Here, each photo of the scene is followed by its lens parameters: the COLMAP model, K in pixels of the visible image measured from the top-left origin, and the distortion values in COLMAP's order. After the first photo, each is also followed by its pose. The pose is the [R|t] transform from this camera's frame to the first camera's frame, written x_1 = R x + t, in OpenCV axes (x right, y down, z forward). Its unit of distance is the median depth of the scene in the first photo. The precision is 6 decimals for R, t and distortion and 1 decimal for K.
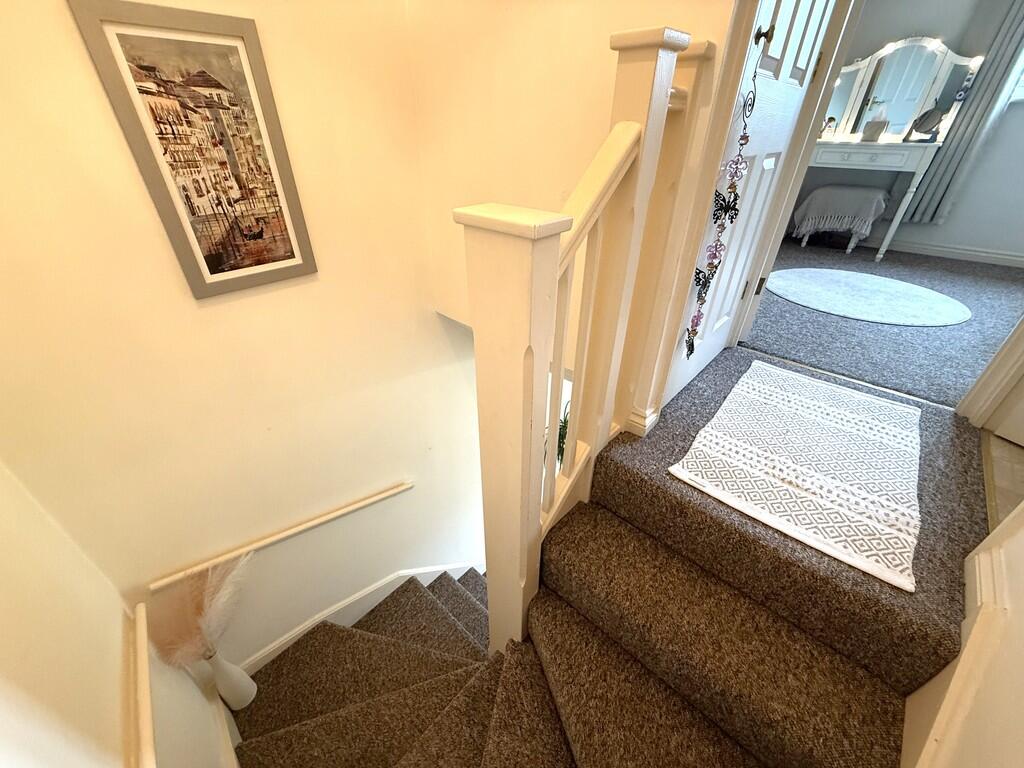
lens RADIAL K [[408.4, 0, 509.5], [0, 408.4, 383.6], [0, 0, 1]] dist [-0.002565, -0.000151]
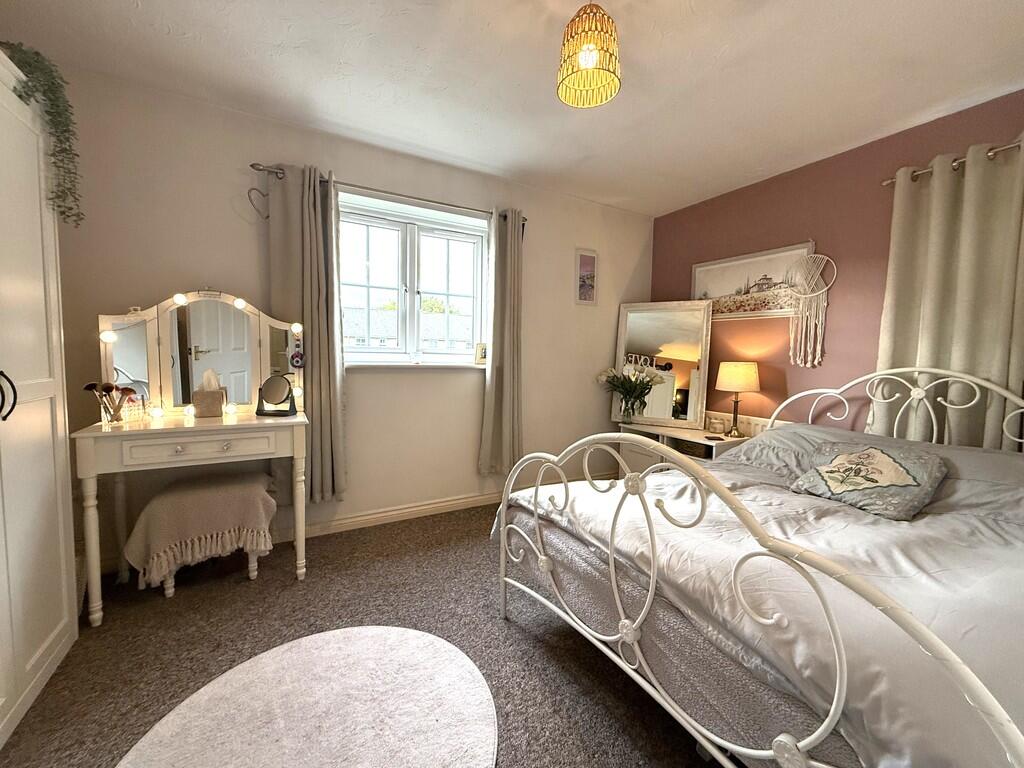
lens RADIAL K [[408.4, 0, 510.4], [0, 408.4, 383.7], [0, 0, 1]] dist [-0.002565, -0.000151]
pose [[0.298951, -0.060578, 0.952344, 0.417665], [0.499733, 0.860134, -0.102159, -0.339715], [-0.812955, 0.506458, 0.287411, 0.403102]]
